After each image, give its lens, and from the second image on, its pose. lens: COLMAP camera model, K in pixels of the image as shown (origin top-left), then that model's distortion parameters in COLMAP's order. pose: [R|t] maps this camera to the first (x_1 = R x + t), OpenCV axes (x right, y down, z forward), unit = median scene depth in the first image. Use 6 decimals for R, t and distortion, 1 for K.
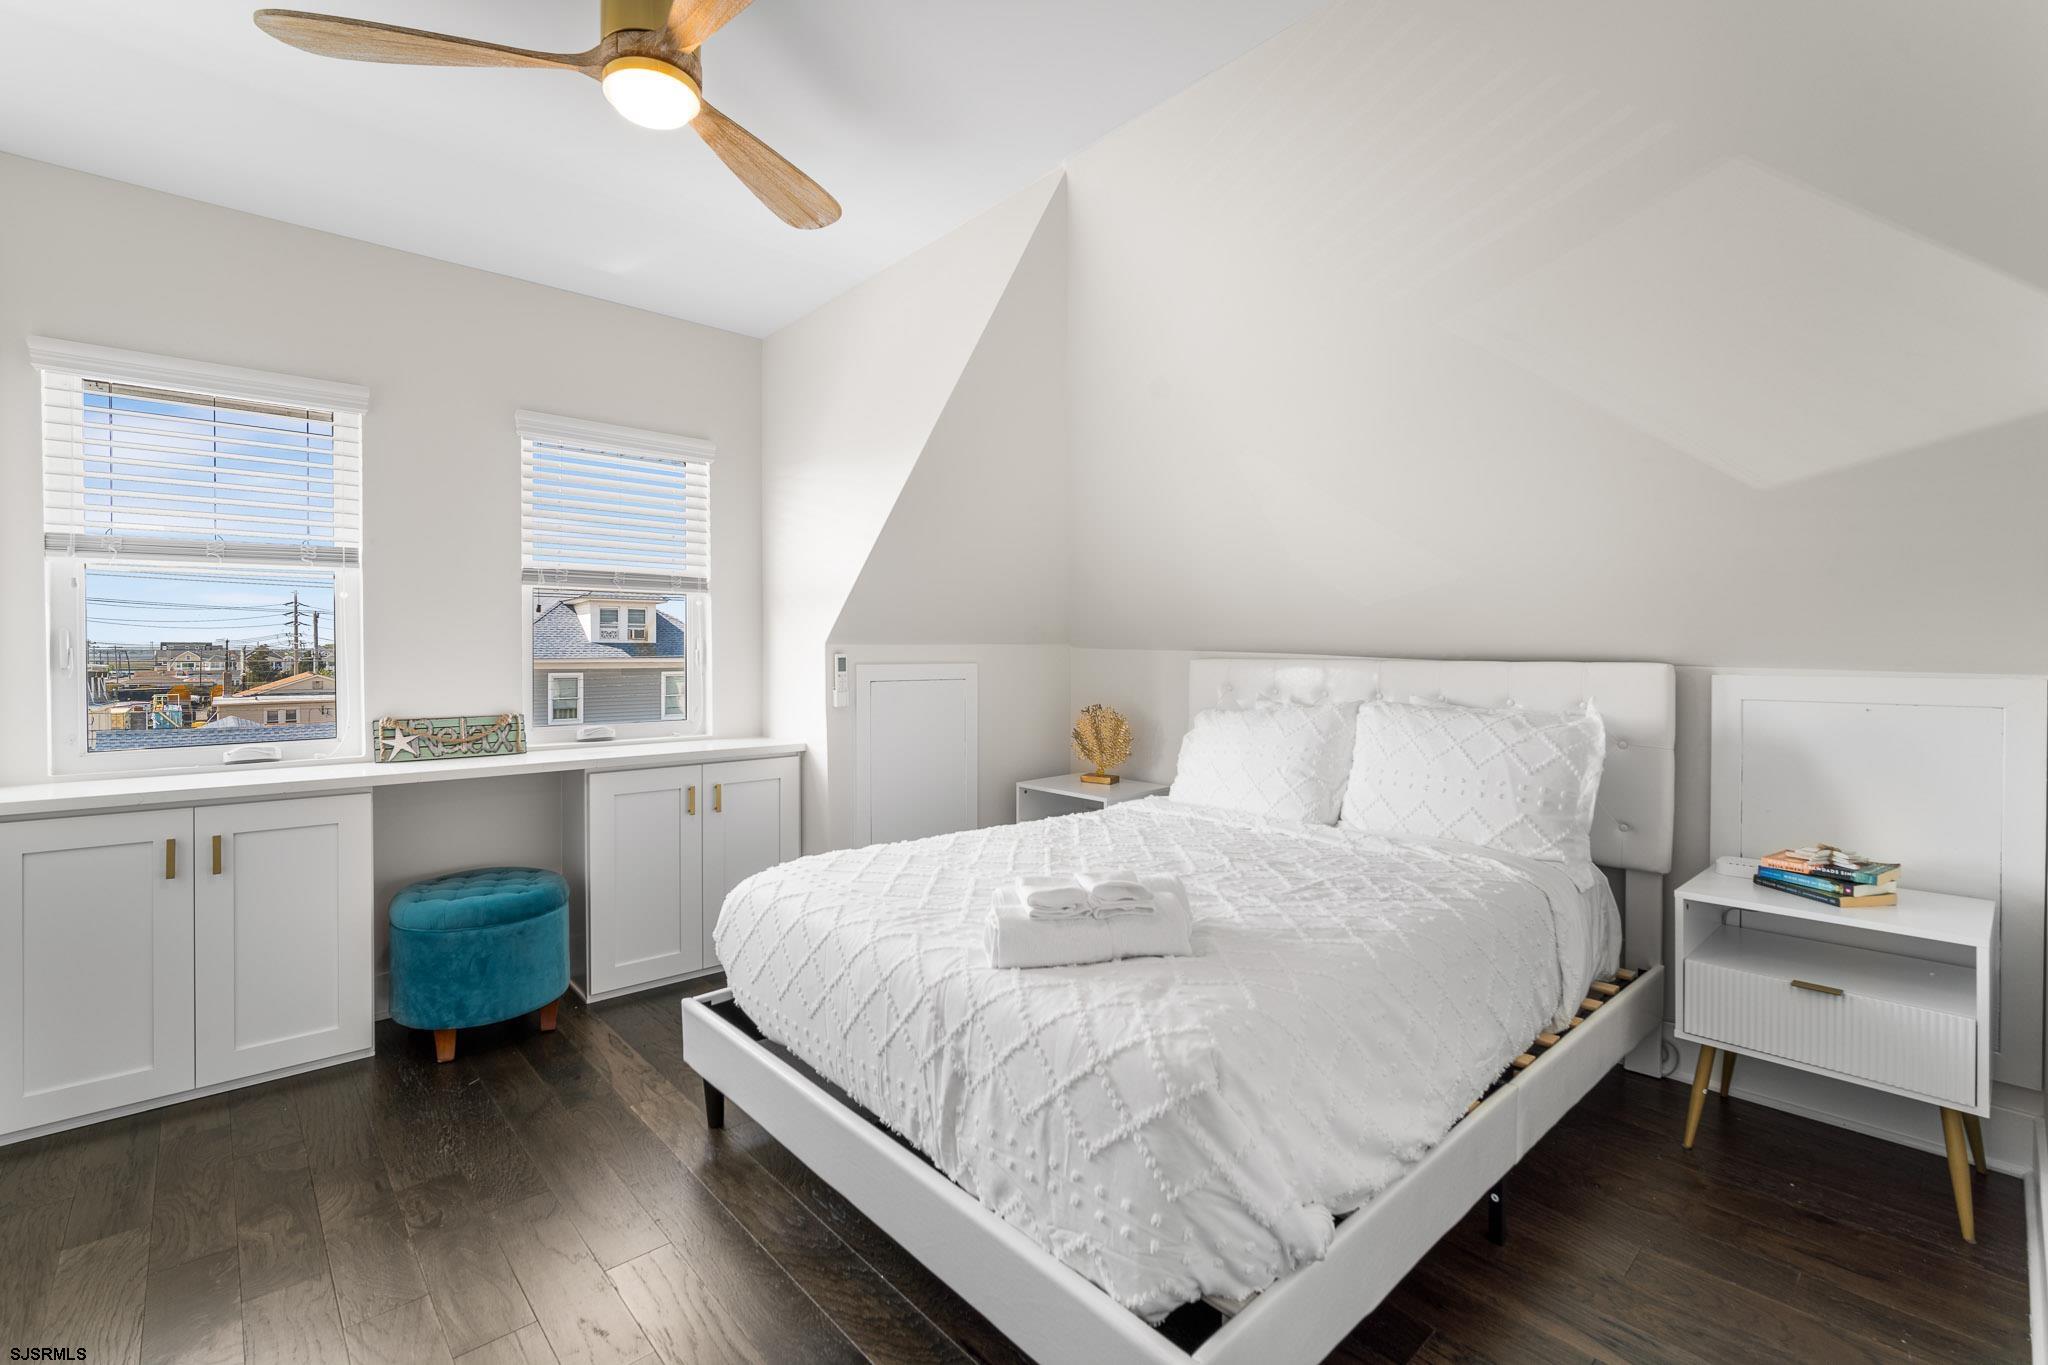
lens RADIAL K [[907.4, 0, 1015.4], [0, 907.4, 656.2], [0, 0, 1]] dist [-0.009657, 0.000064]
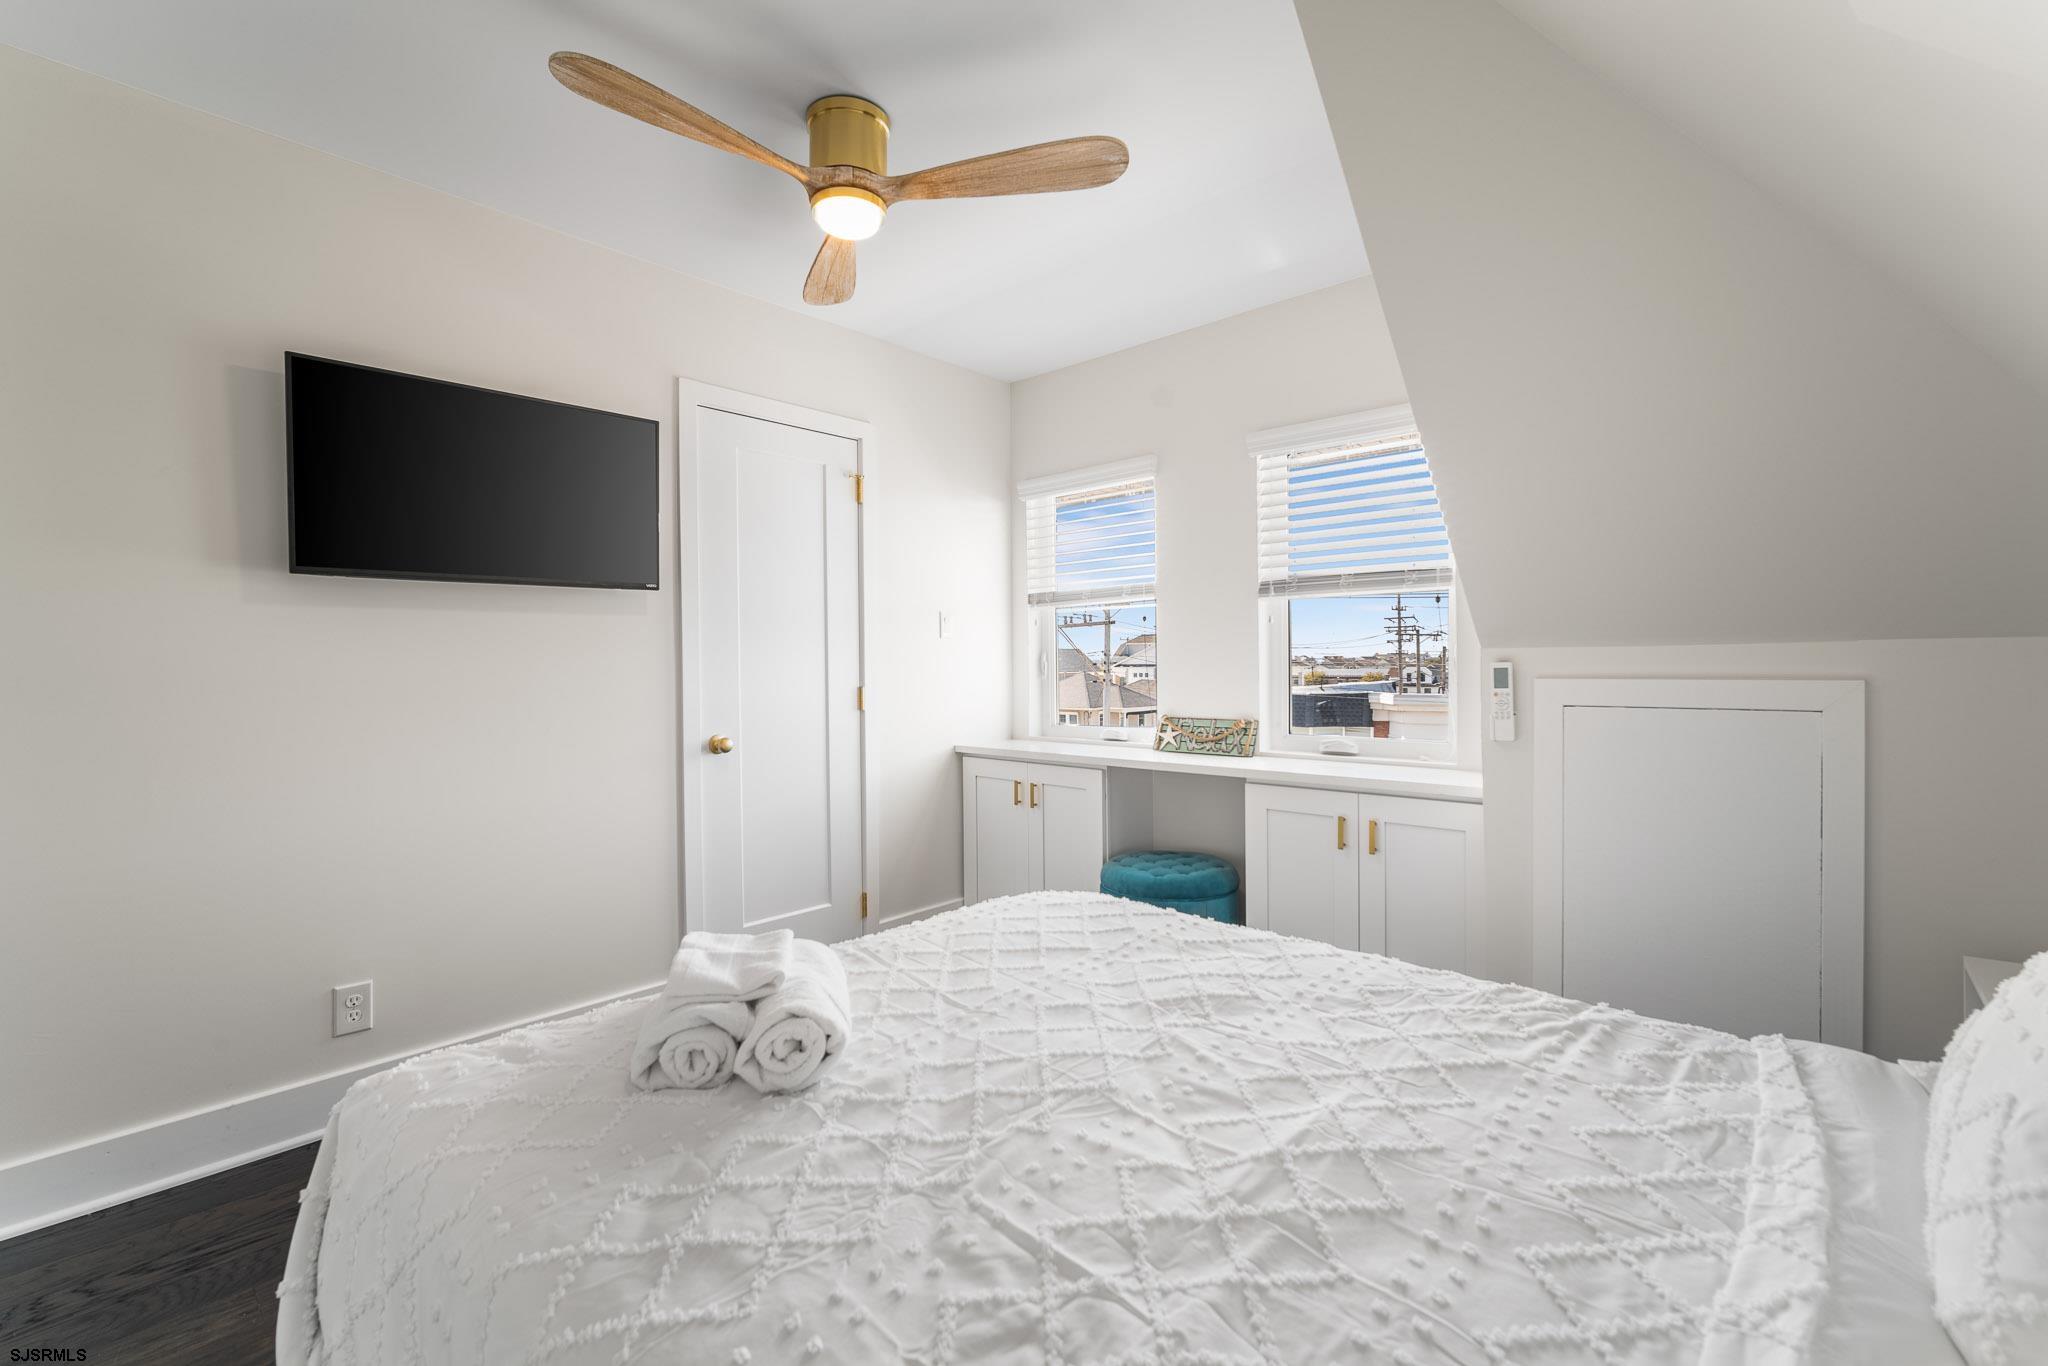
lens RADIAL K [[890.5, 0, 1012.1], [0, 890.5, 670.3], [0, 0, 1]] dist [-0.007847, 0.000733]
pose [[0.079346, 0.005019, -0.996835, 0.478297], [0.004204, 0.999977, 0.005370, -0.001404], [0.996838, -0.004617, 0.079323, 0.645429]]
